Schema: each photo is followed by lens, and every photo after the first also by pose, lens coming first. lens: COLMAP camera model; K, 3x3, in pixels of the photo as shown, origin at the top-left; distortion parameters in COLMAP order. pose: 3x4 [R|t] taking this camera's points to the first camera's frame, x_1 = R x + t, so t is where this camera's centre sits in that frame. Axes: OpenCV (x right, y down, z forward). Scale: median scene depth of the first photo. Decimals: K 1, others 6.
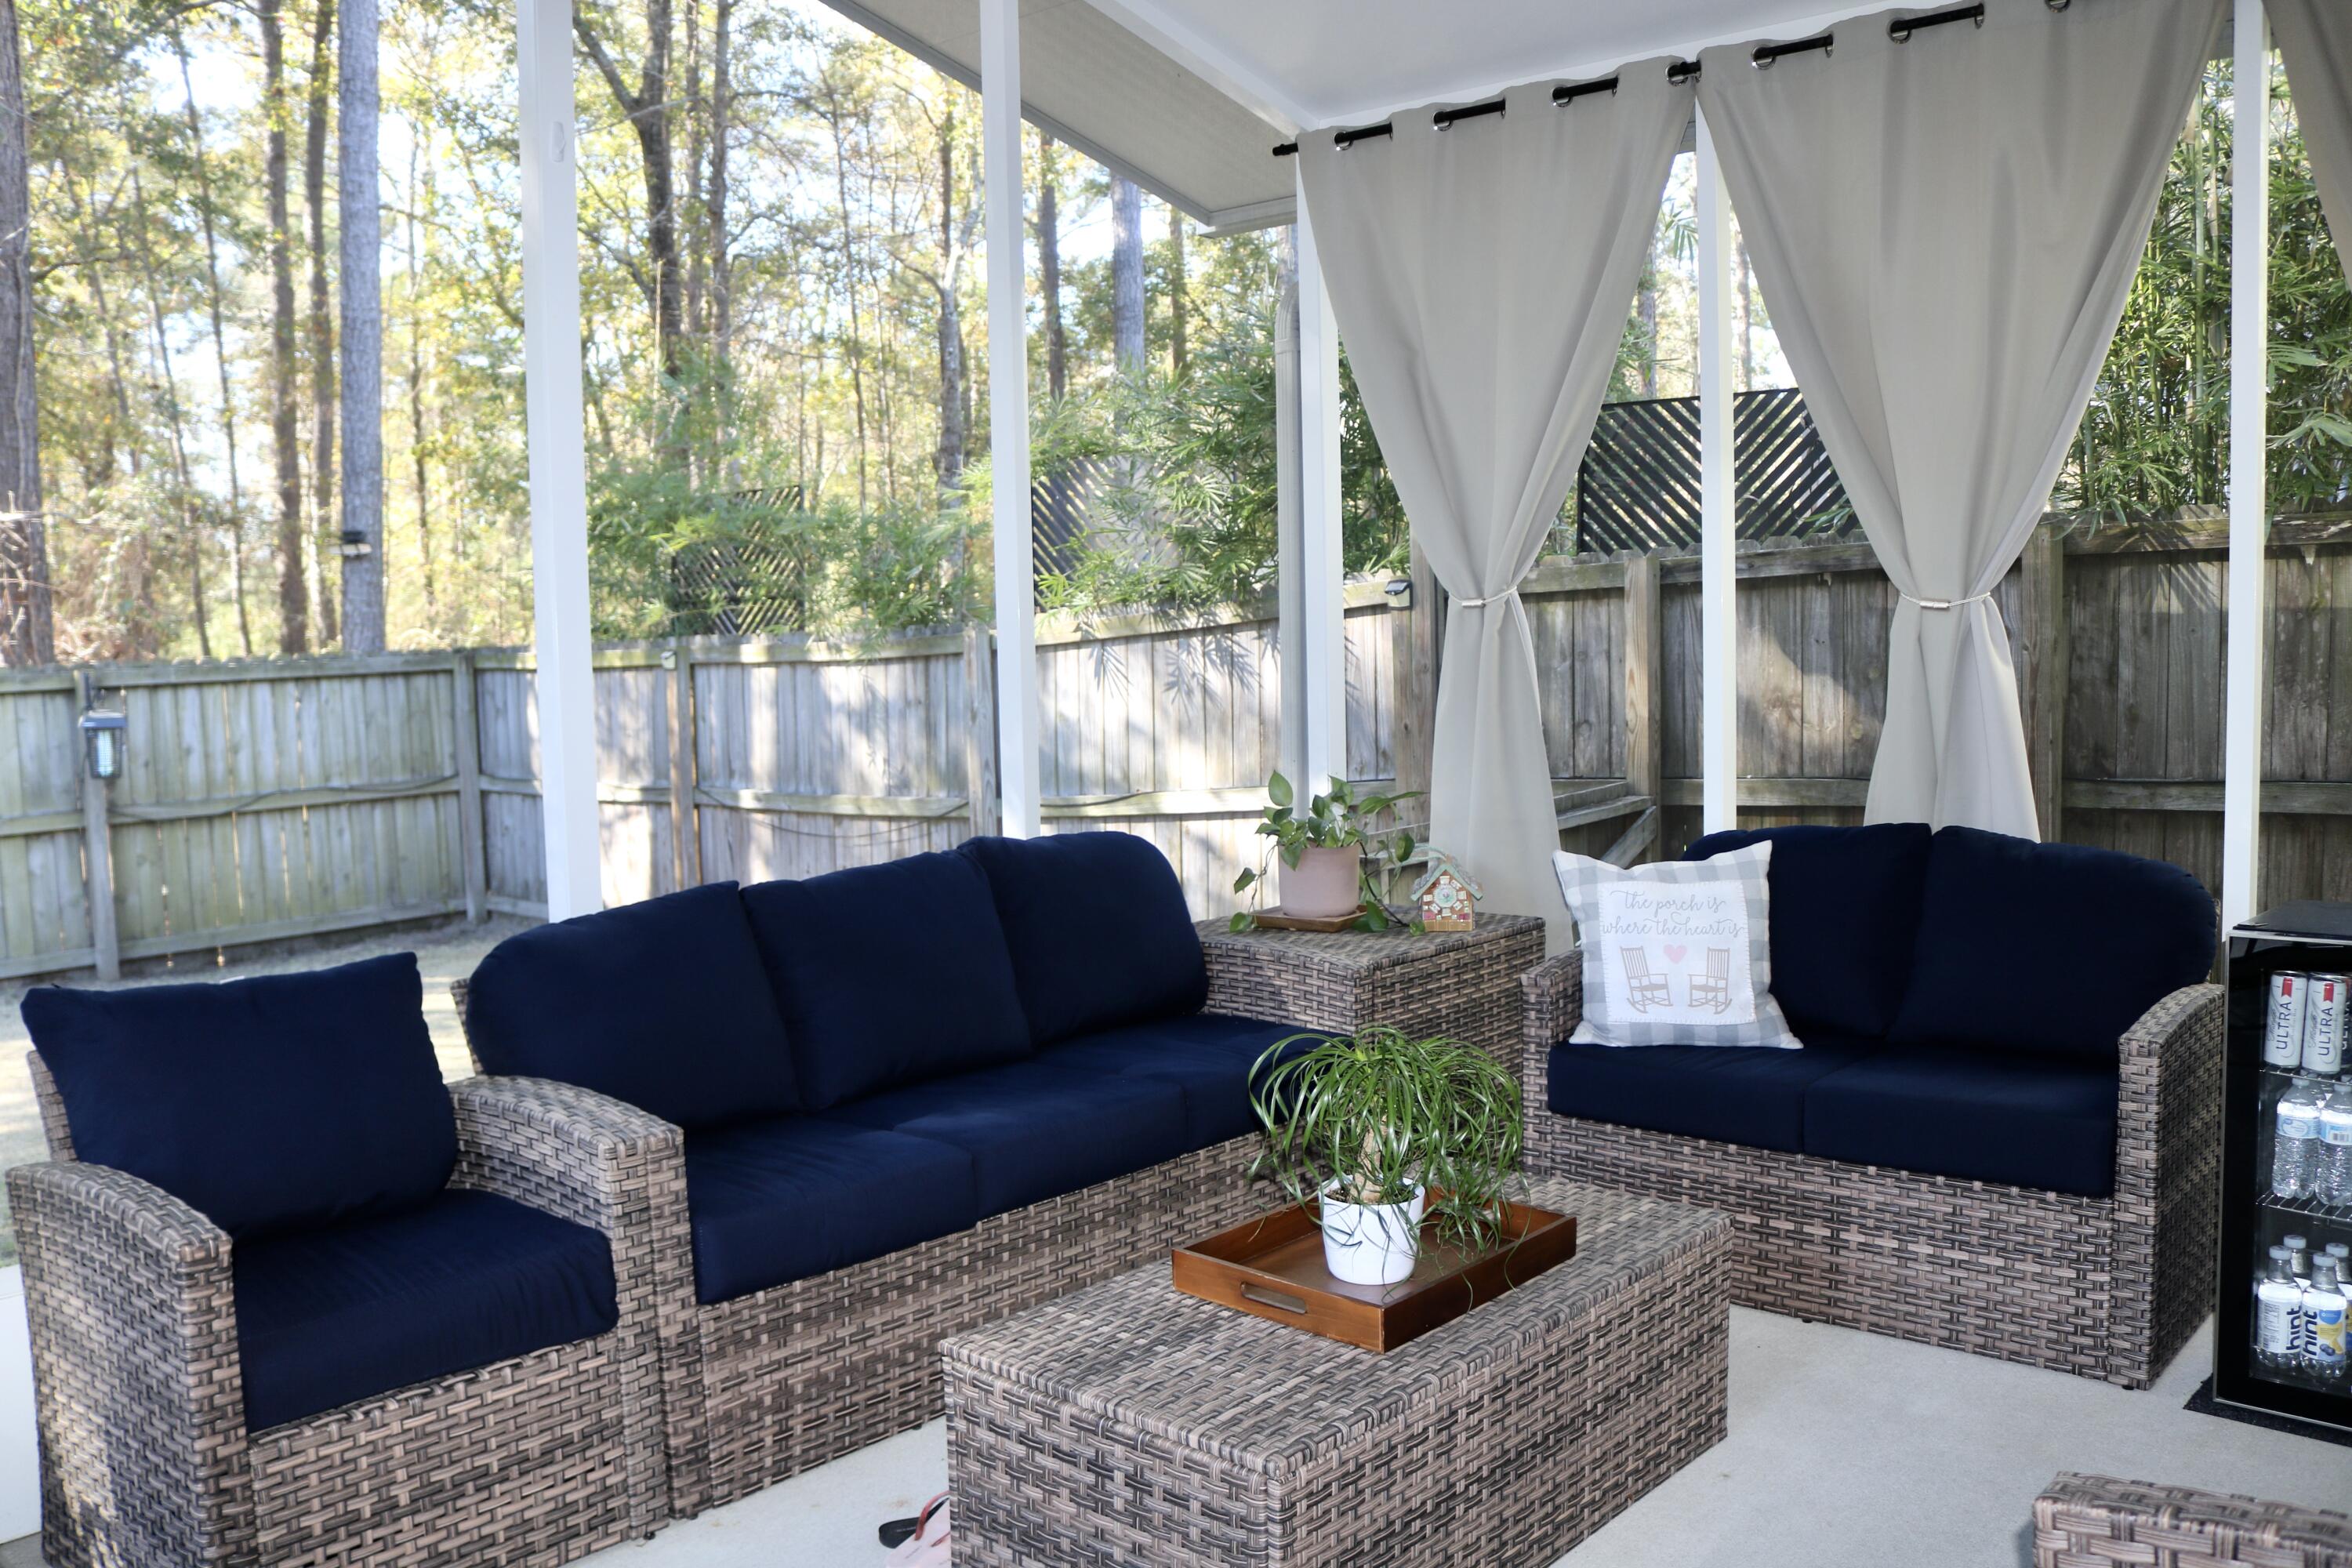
lens RADIAL K [[1936.4, 0, 1158.5], [0, 1936.4, 795.9], [0, 0, 1]] dist [-0.159425, 0.131449]
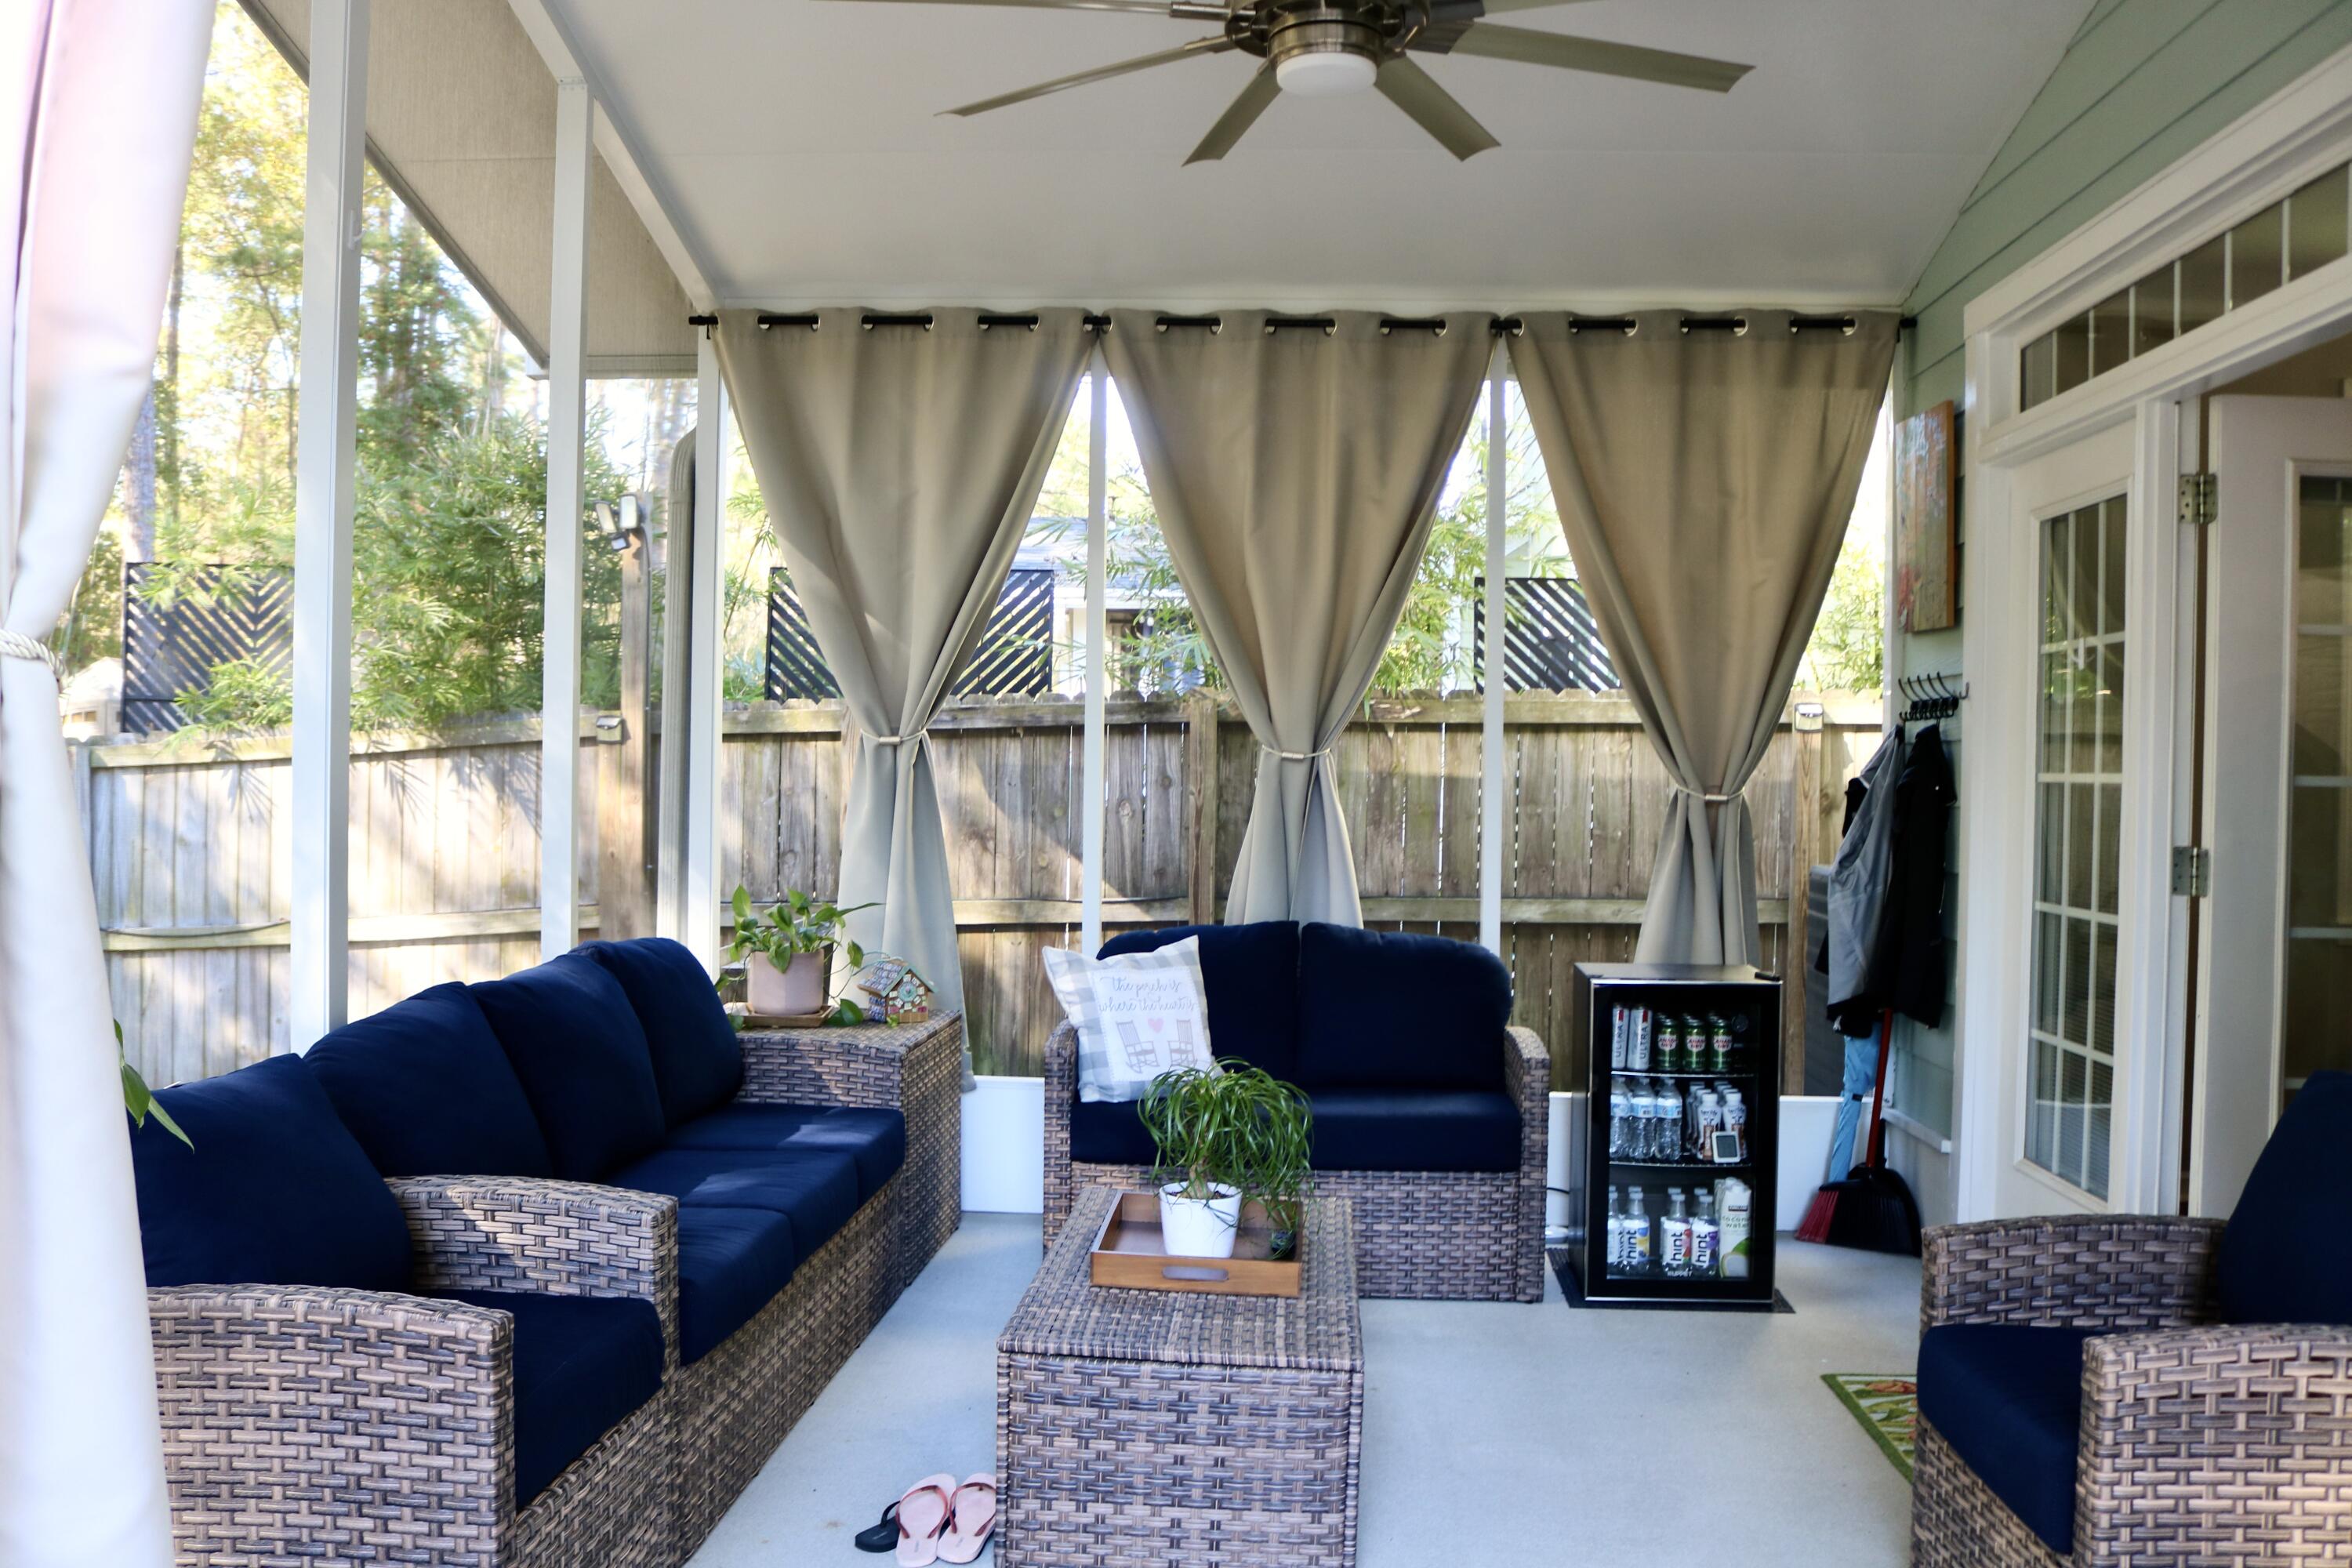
lens RADIAL K [[1936.4, 0, 1158.5], [0, 1936.4, 795.9], [0, 0, 1]] dist [-0.159425, 0.131449]
pose [[0.789061, 0.031514, 0.613506, -0.407186], [0.017020, 0.997178, -0.073113, 0.020020], [-0.614079, 0.068133, 0.786298, -0.007714]]
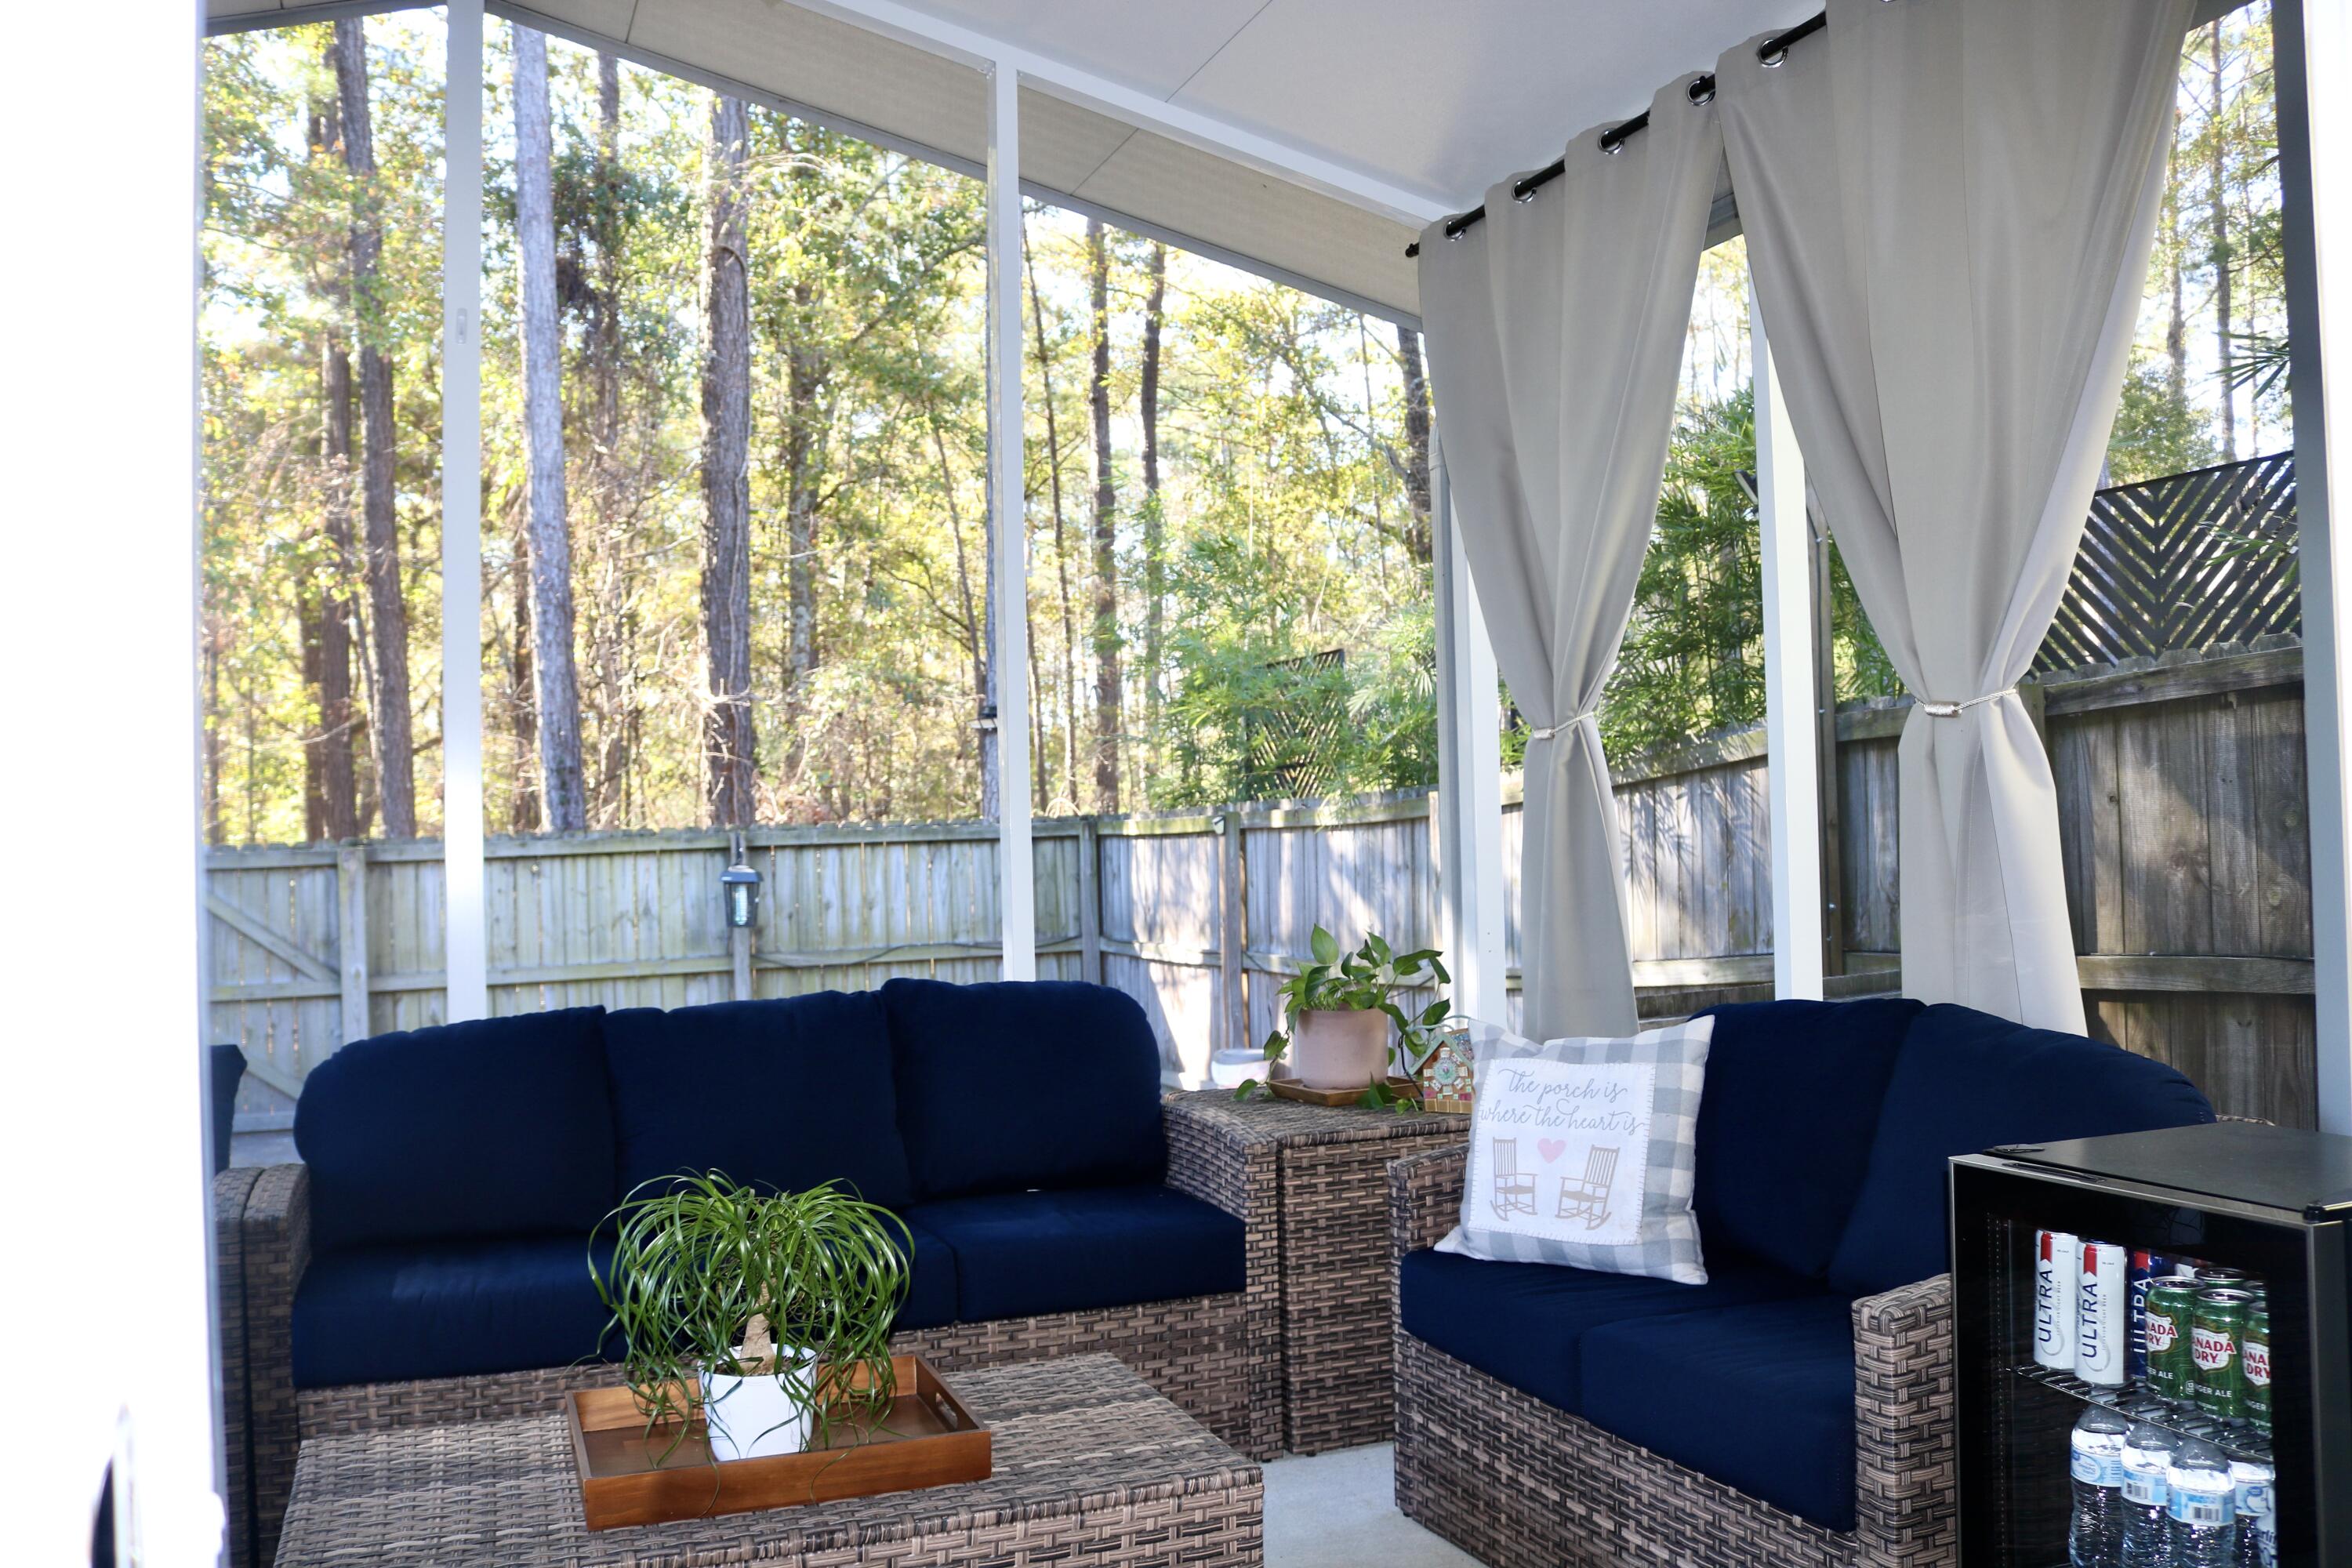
lens RADIAL K [[1936.4, 0, 1158.5], [0, 1936.4, 795.9], [0, 0, 1]] dist [-0.159425, 0.131449]
pose [[0.888233, -0.009145, -0.459301, 0.396000], [-0.034589, 0.995633, -0.086714, 0.007859], [0.458088, 0.092909, 0.884038, 0.160517]]
